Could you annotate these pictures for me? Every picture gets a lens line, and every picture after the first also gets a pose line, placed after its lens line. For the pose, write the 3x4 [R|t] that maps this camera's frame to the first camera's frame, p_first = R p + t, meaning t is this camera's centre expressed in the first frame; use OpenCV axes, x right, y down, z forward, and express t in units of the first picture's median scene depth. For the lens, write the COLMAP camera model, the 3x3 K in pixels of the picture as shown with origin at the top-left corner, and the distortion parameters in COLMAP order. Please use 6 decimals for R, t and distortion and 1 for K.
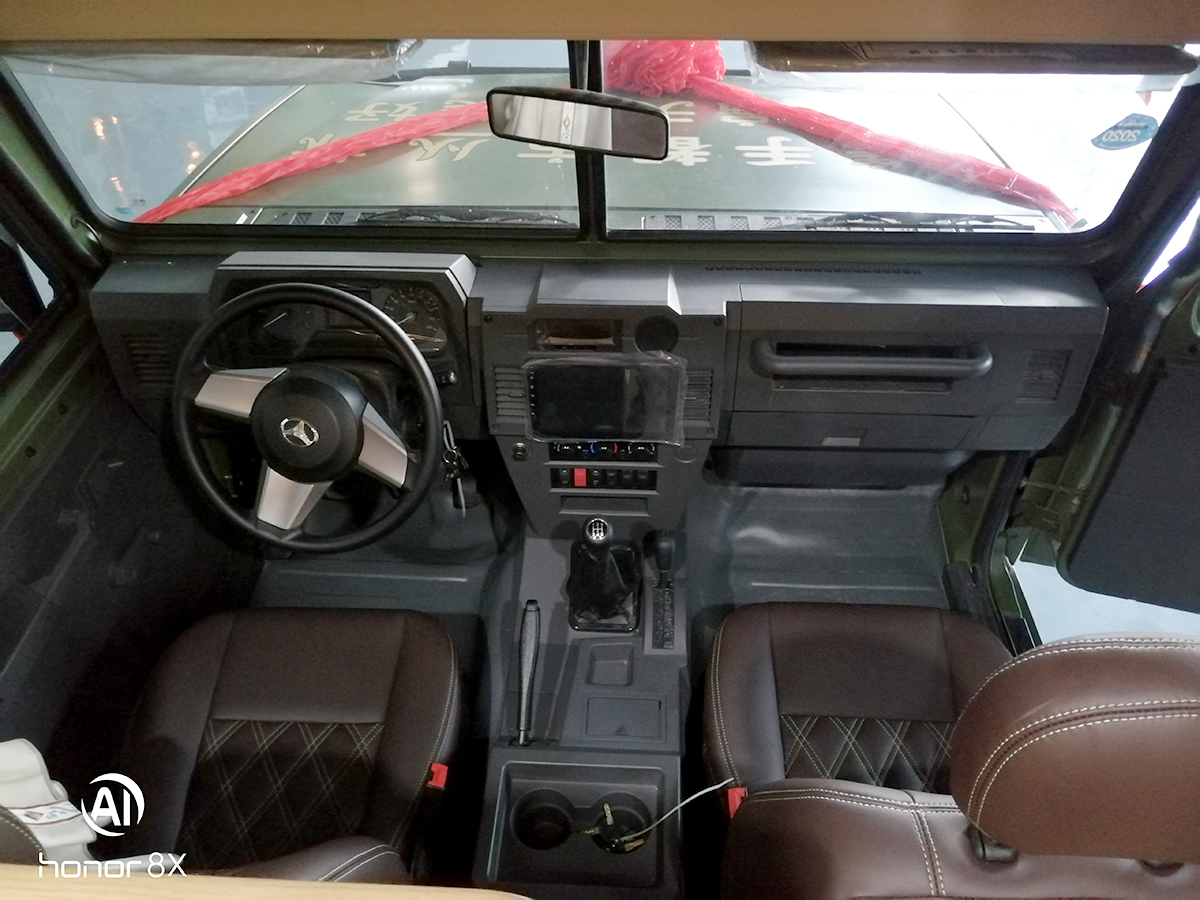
lens RADIAL K [[926.8, 0, 600.0], [0, 926.8, 450.0], [0, 0, 1]] dist [-0.002456, 0.001580]
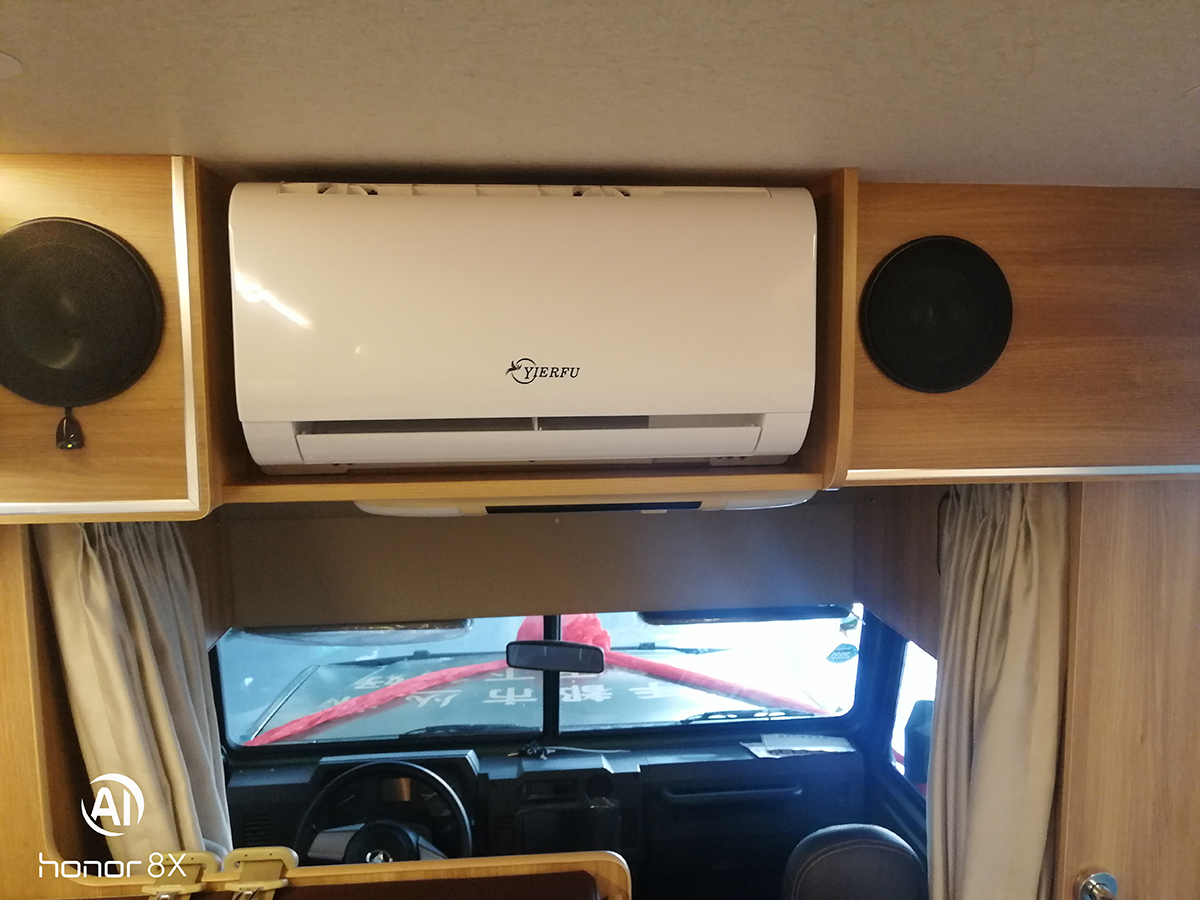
lens RADIAL K [[946.4, 0, 600.0], [0, 946.4, 450.0], [0, 0, 1]] dist [-0.002976, 0.000315]
pose [[0.989460, -0.016503, 0.143862, -0.159636], [0.097549, 0.810197, -0.577983, 0.339958], [-0.107019, 0.585925, 0.803268, -0.640898]]
